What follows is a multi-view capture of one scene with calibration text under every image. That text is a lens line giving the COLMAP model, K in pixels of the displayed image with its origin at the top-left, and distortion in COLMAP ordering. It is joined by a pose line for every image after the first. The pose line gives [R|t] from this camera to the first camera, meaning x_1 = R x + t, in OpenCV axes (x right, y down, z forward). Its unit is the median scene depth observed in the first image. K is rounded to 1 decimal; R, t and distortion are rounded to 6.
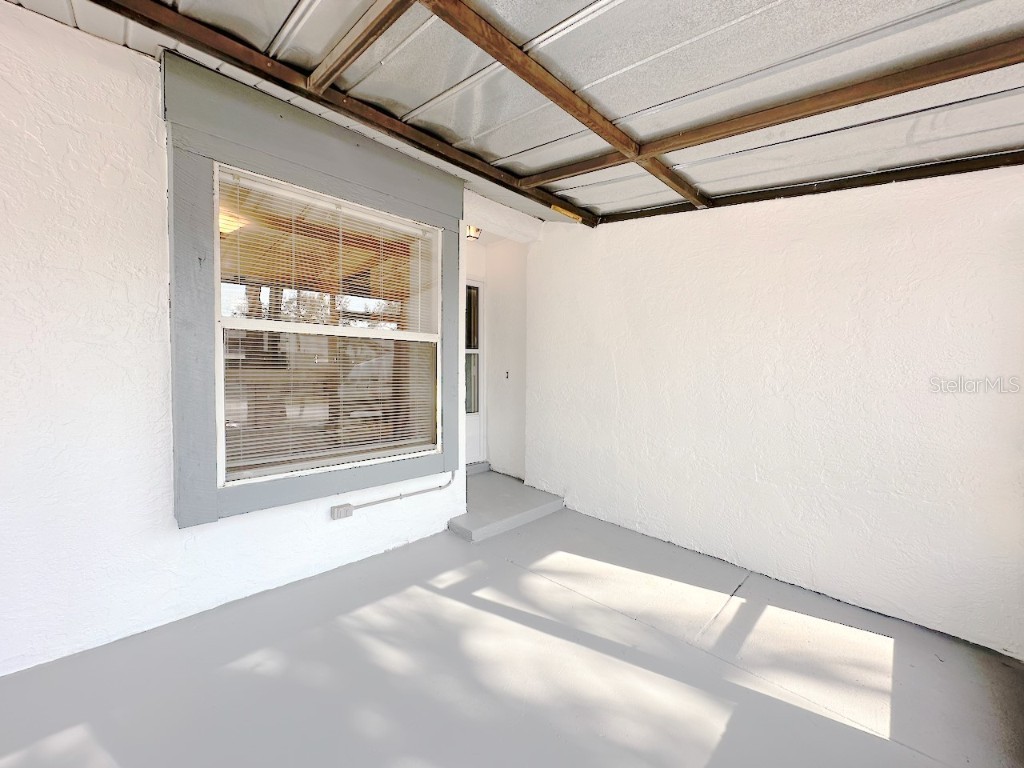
lens RADIAL K [[417.7, 0, 521.4], [0, 417.7, 382.5], [0, 0, 1]] dist [0.002166, 0.000154]
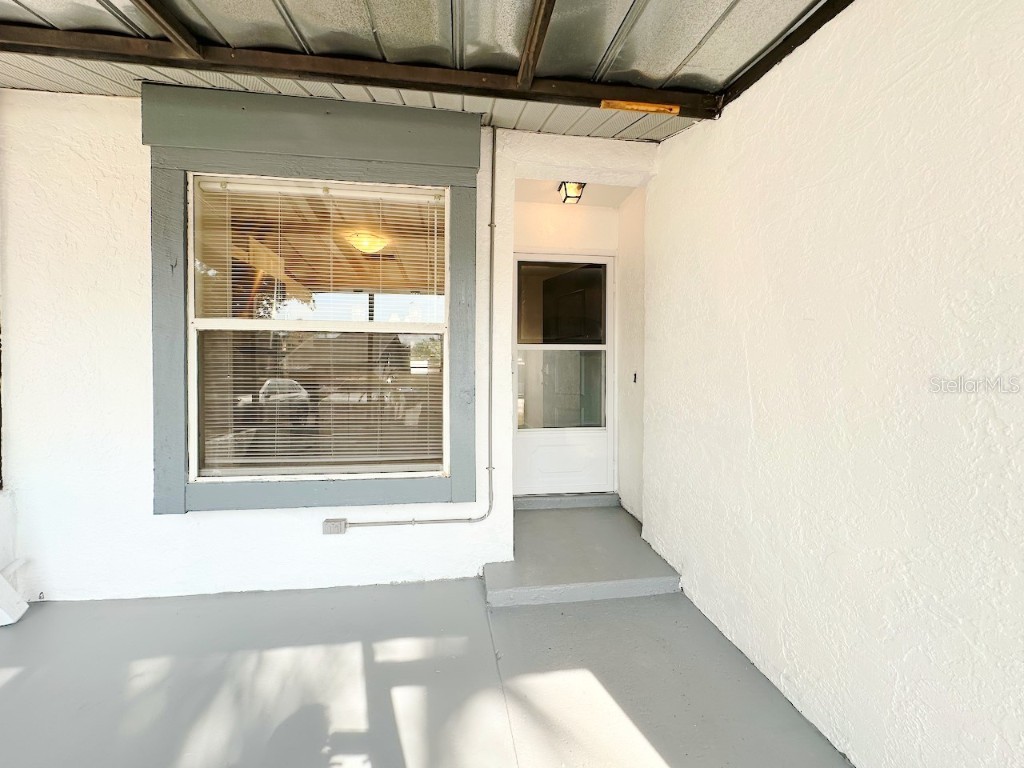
lens RADIAL K [[417.7, 0, 508.1], [0, 417.7, 382.5], [0, 0, 1]] dist [0.002166, 0.000154]
pose [[0.778978, 0.004815, -0.627032, 0.396273], [-0.015509, 0.999813, -0.011590, 0.002264], [0.626859, 0.018752, 0.778907, 0.487730]]
